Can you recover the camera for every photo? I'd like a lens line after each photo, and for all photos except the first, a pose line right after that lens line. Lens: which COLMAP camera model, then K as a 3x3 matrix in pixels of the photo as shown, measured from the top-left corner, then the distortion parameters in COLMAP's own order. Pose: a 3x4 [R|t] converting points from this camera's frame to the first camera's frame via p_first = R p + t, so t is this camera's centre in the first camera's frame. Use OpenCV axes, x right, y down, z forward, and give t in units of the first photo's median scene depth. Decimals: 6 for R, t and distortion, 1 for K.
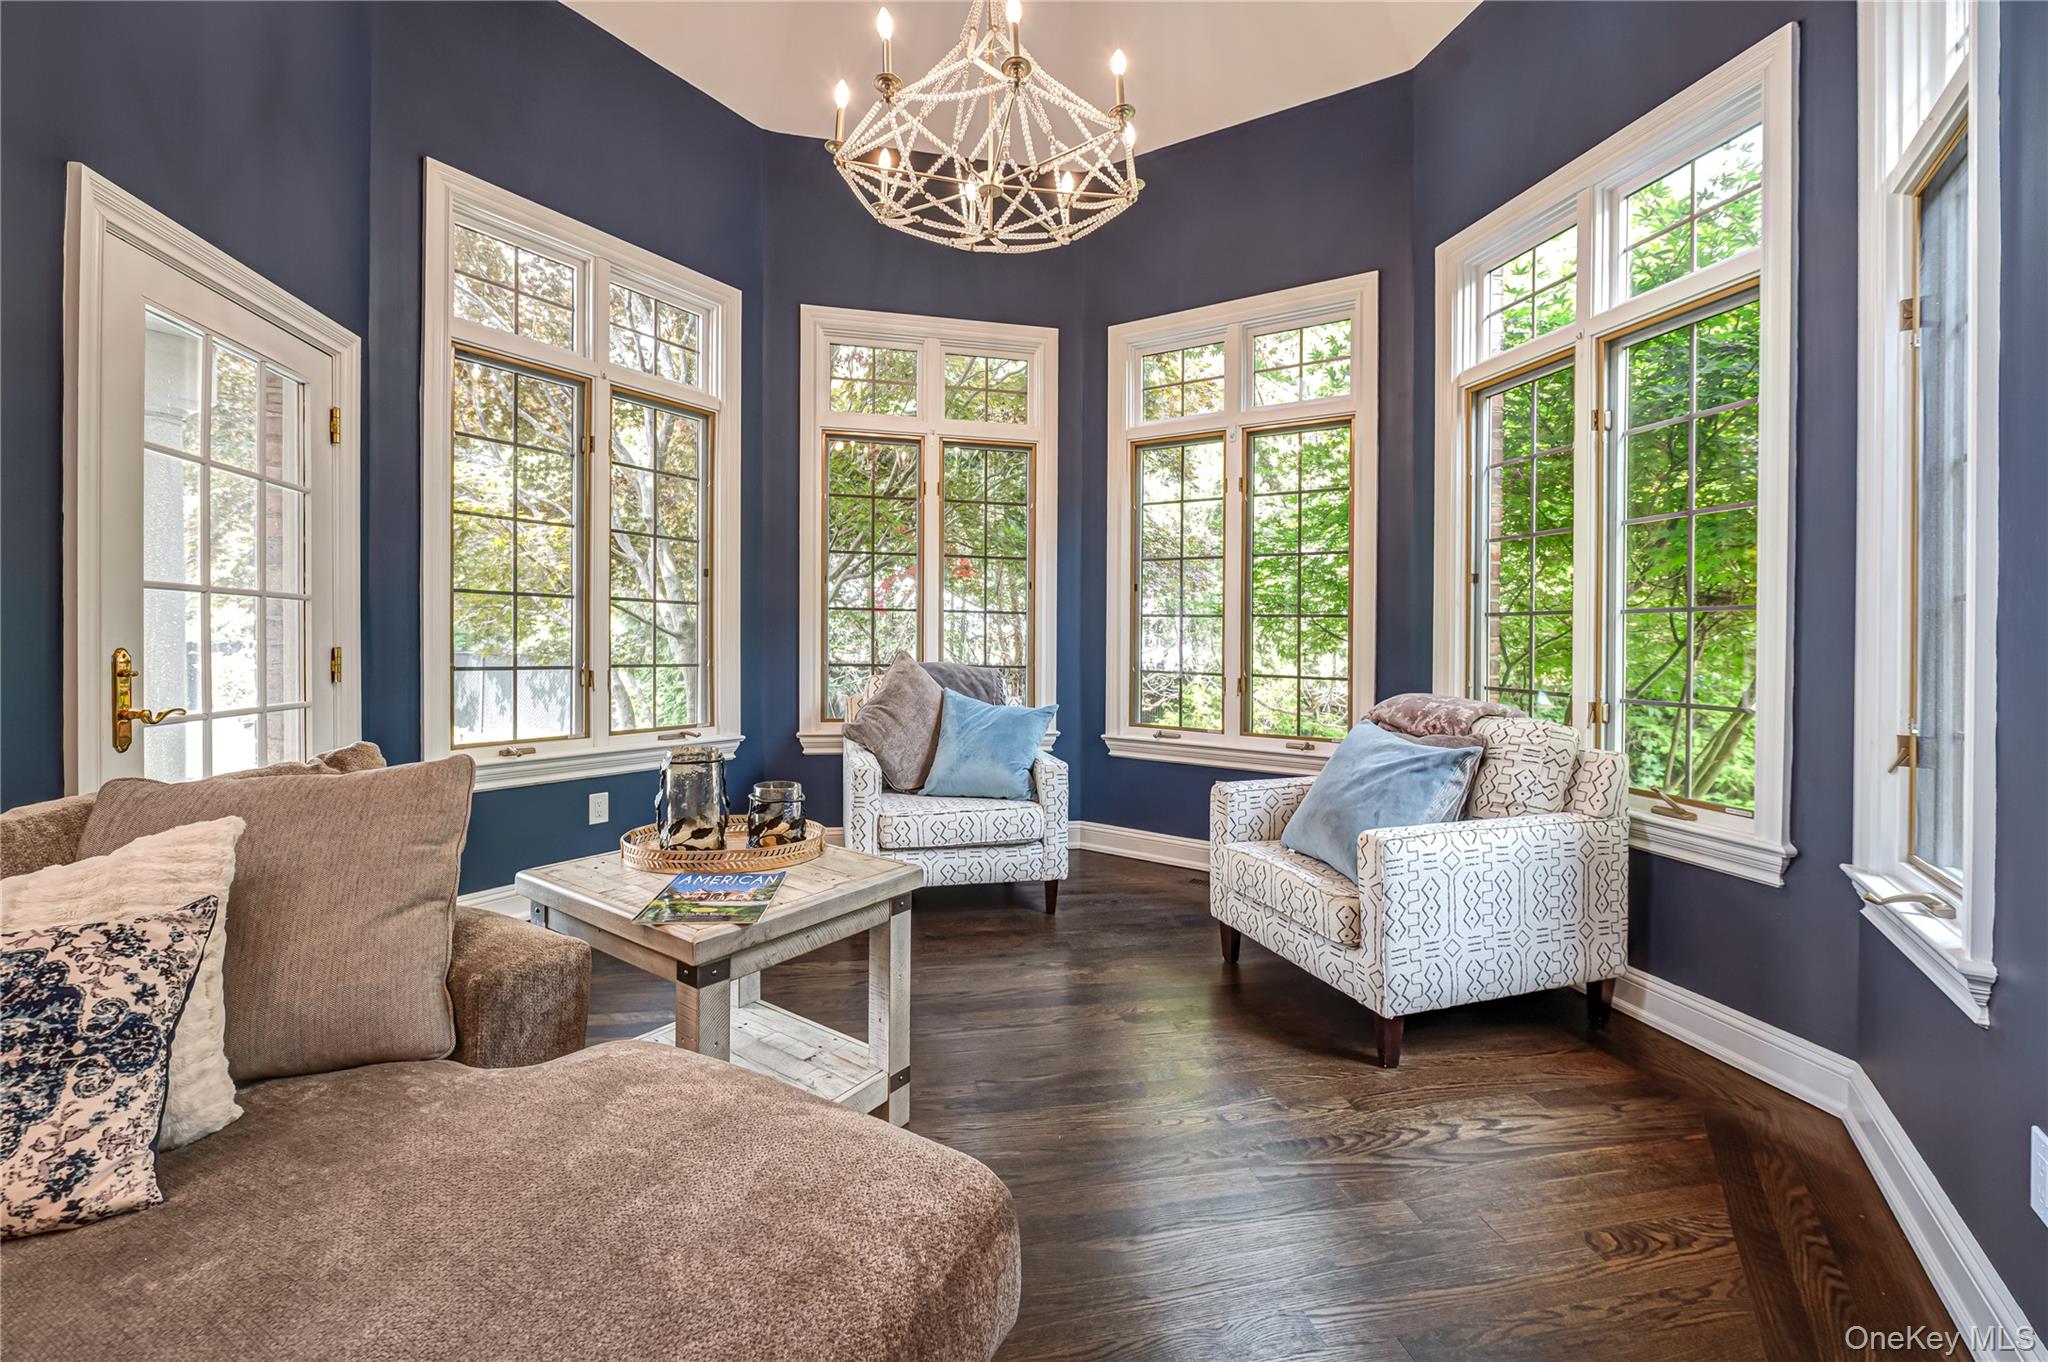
lens RADIAL K [[838.8, 0, 1022.4], [0, 838.8, 654.7], [0, 0, 1]] dist [-0.006755, -0.000101]
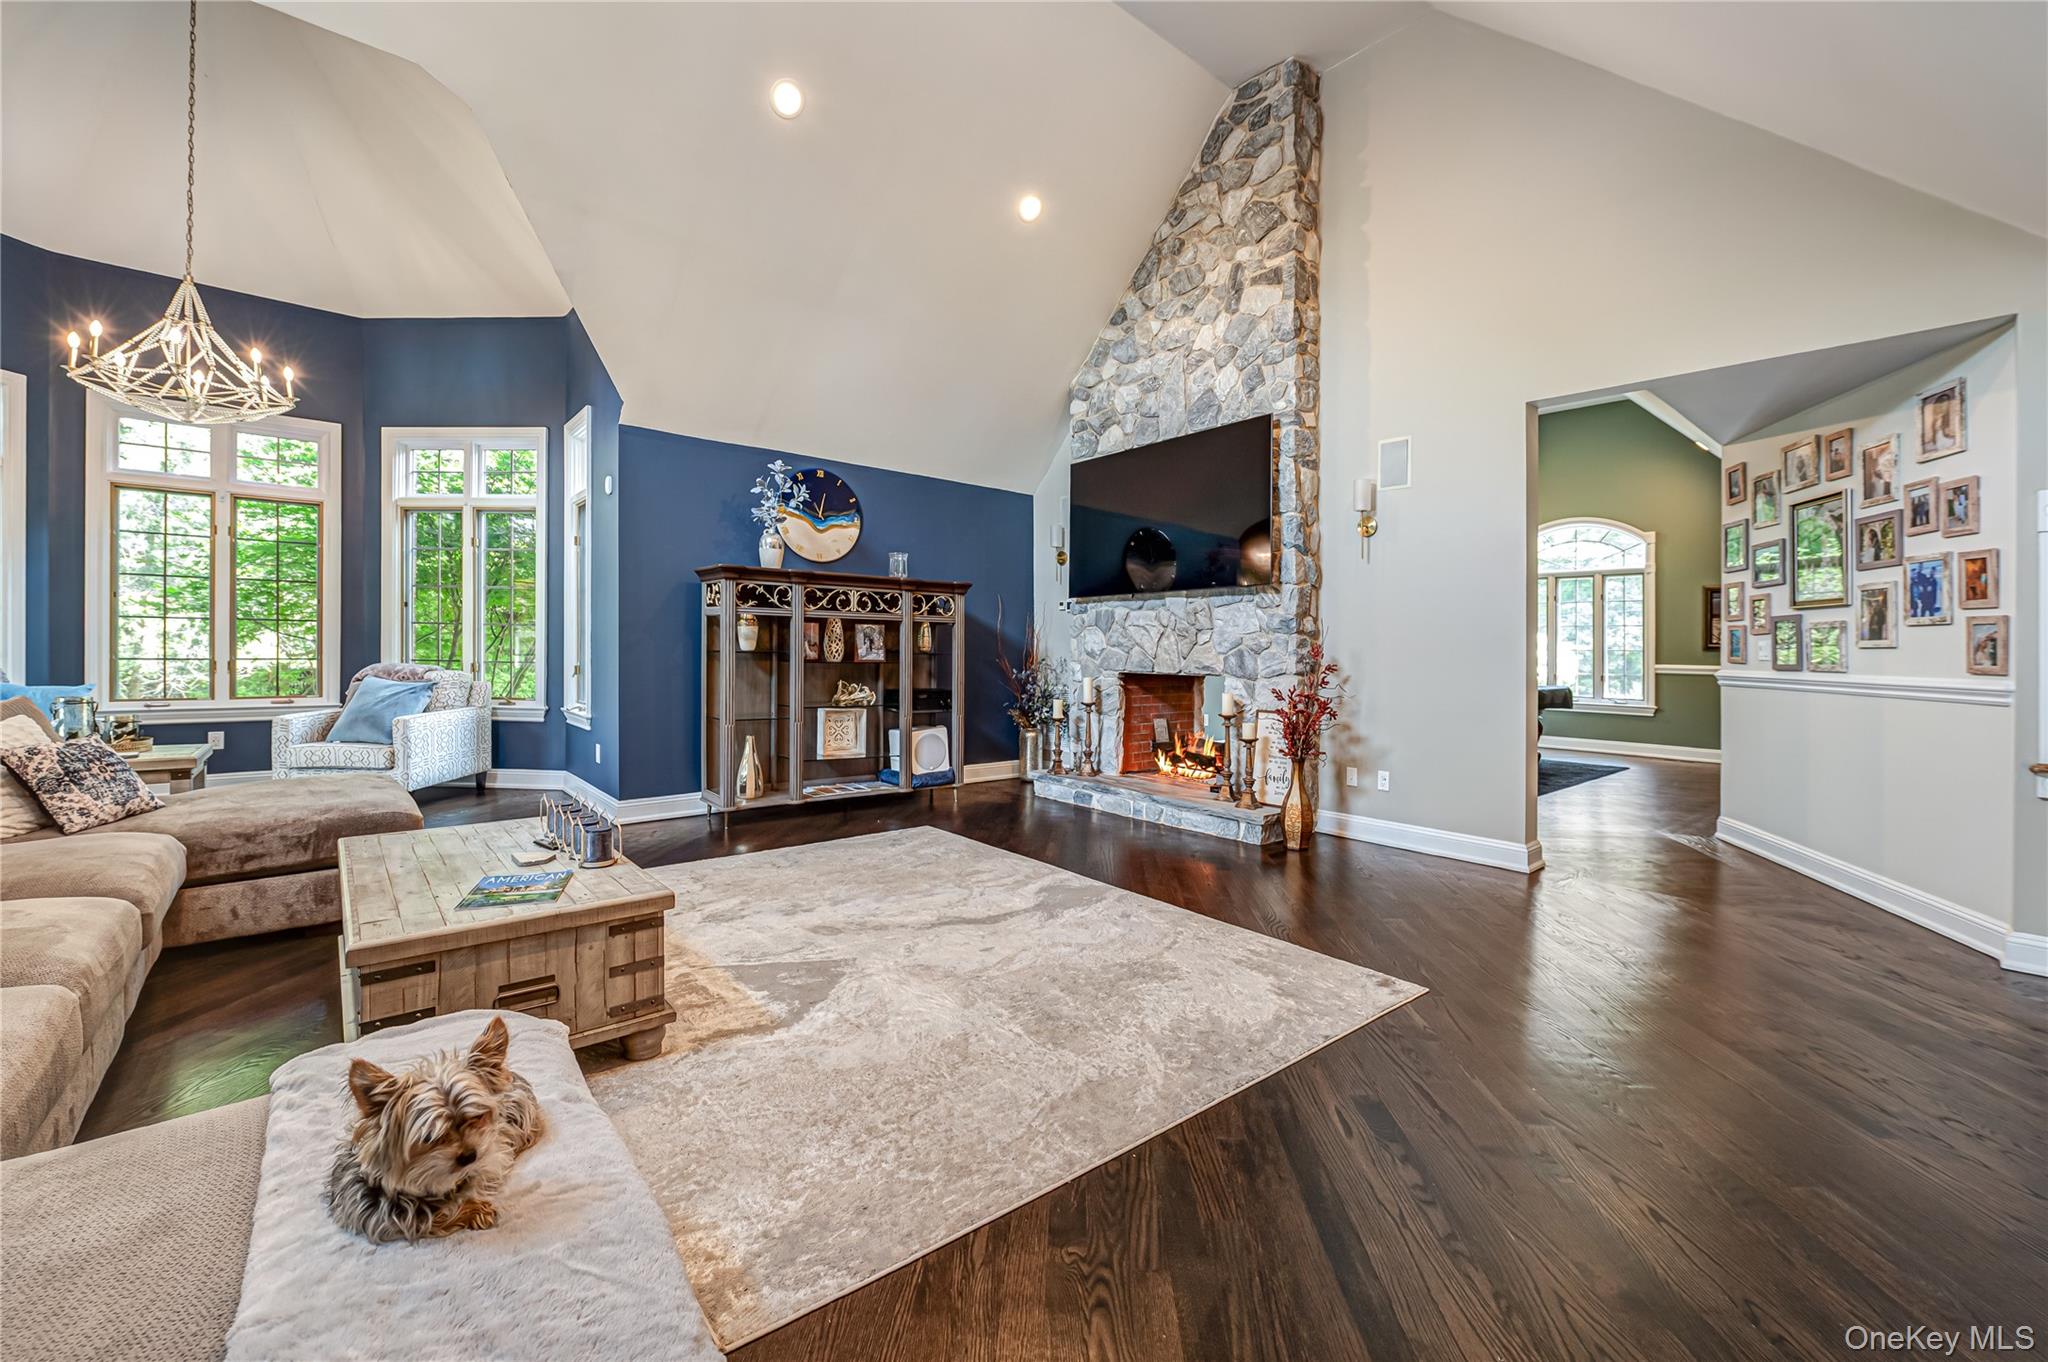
lens RADIAL K [[838.8, 0, 1022.4], [0, 838.8, 654.7], [0, 0, 1]] dist [-0.006755, -0.000101]
pose [[0.268660, -0.013345, 0.963143, -1.234127], [0.001951, 0.999910, 0.013310, 0.005246], [-0.963233, -0.001696, 0.268661, -1.185869]]
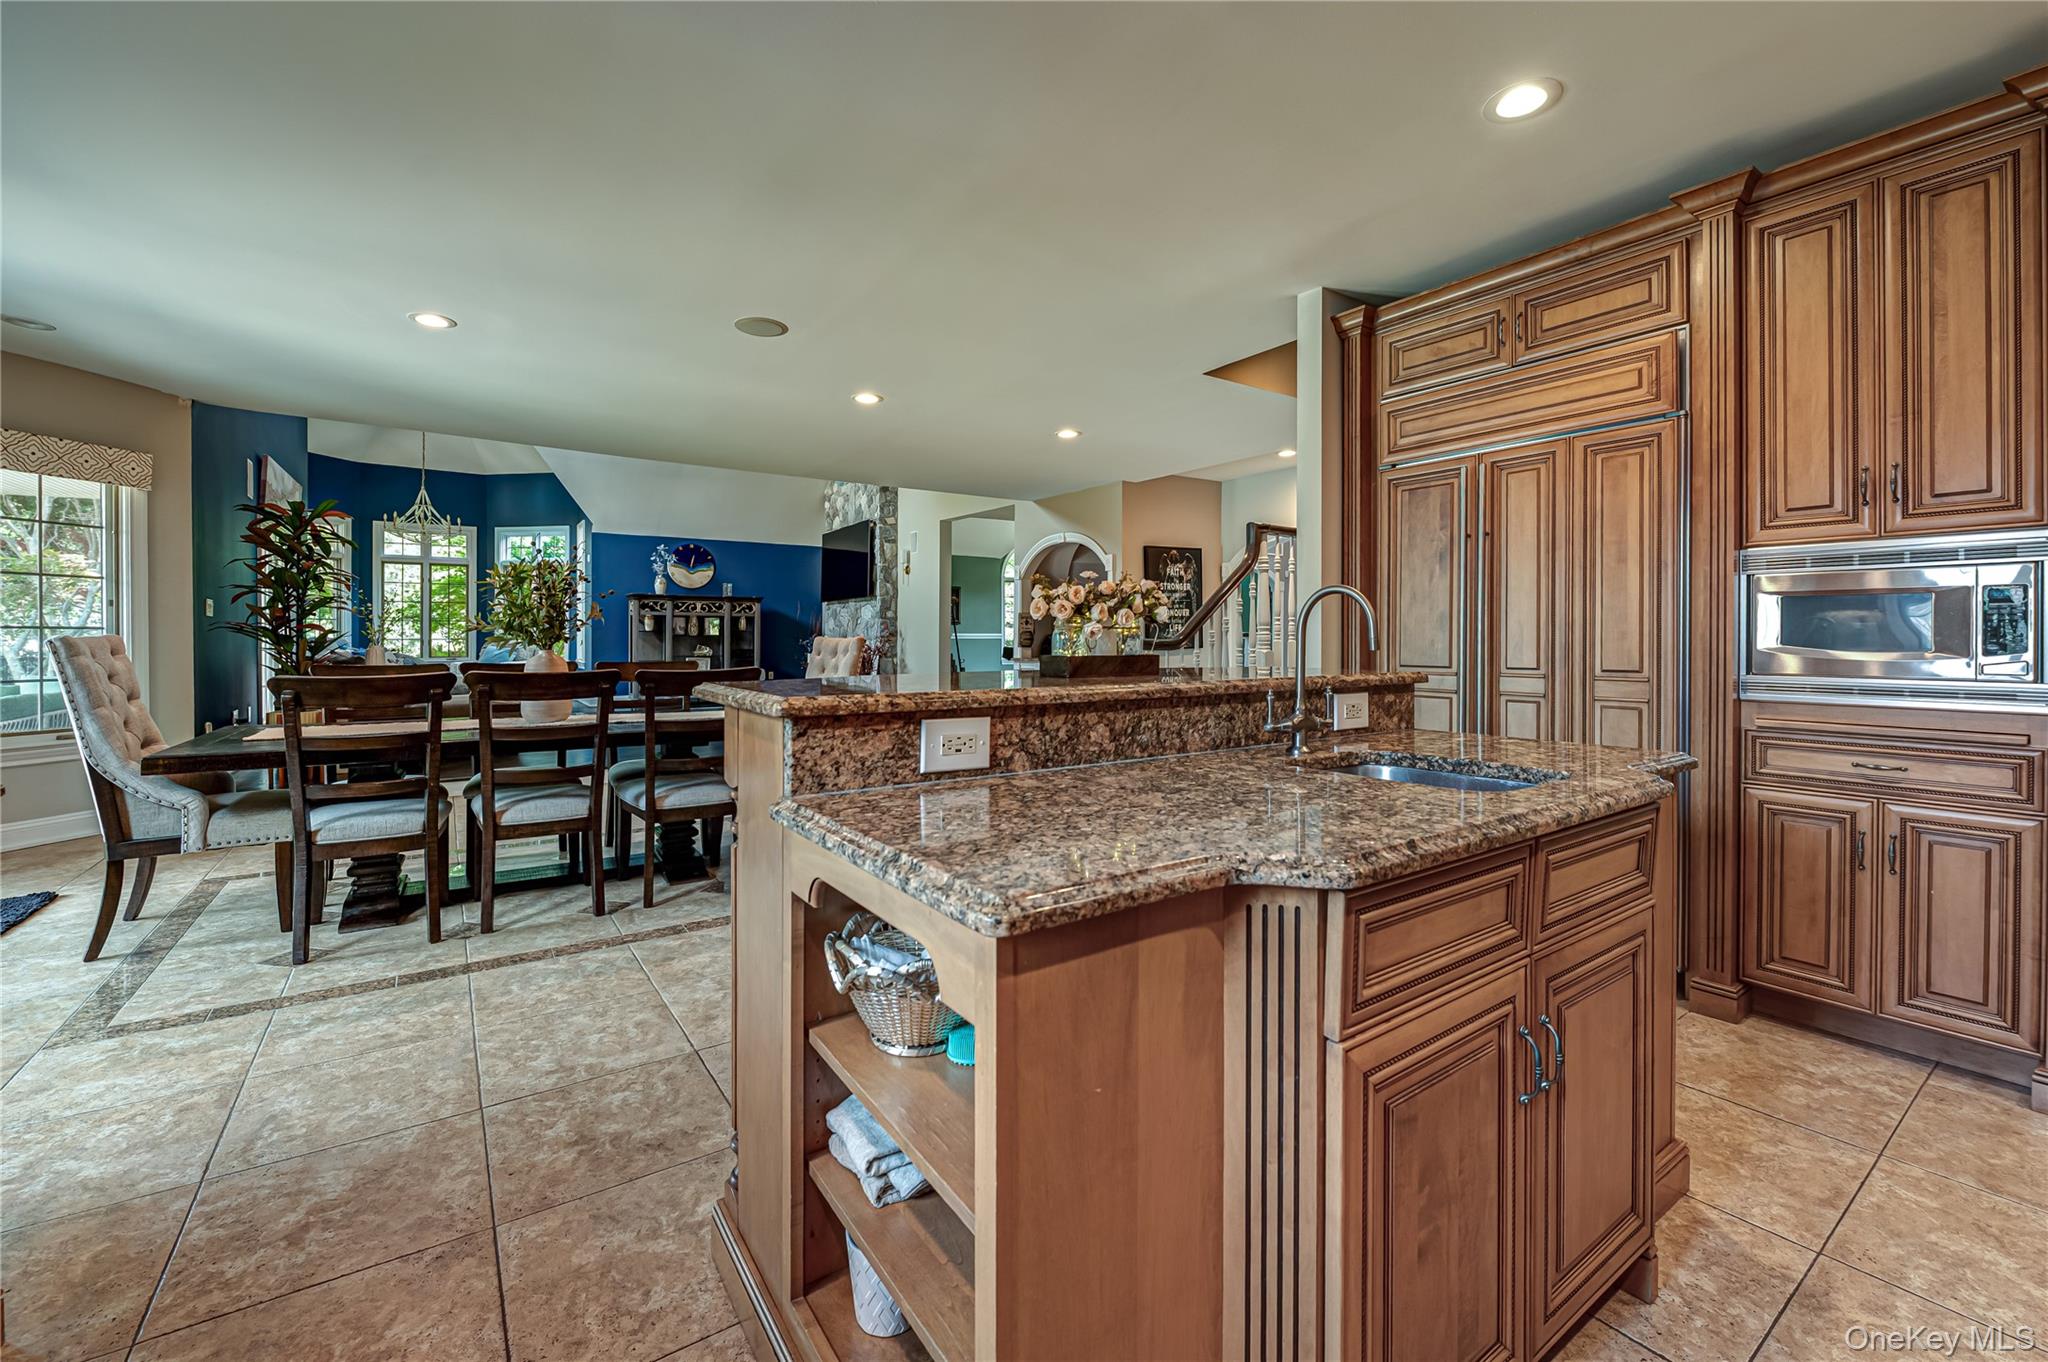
lens RADIAL K [[847.5, 0, 1035.2], [0, 847.5, 630.0], [0, 0, 1]] dist [-0.007722, -0.000493]
pose [[0.360187, -0.005840, 0.932862, -3.008346], [0.019840, 0.999802, -0.001401, 0.065645], [-0.932669, 0.019013, 0.360232, -3.649020]]
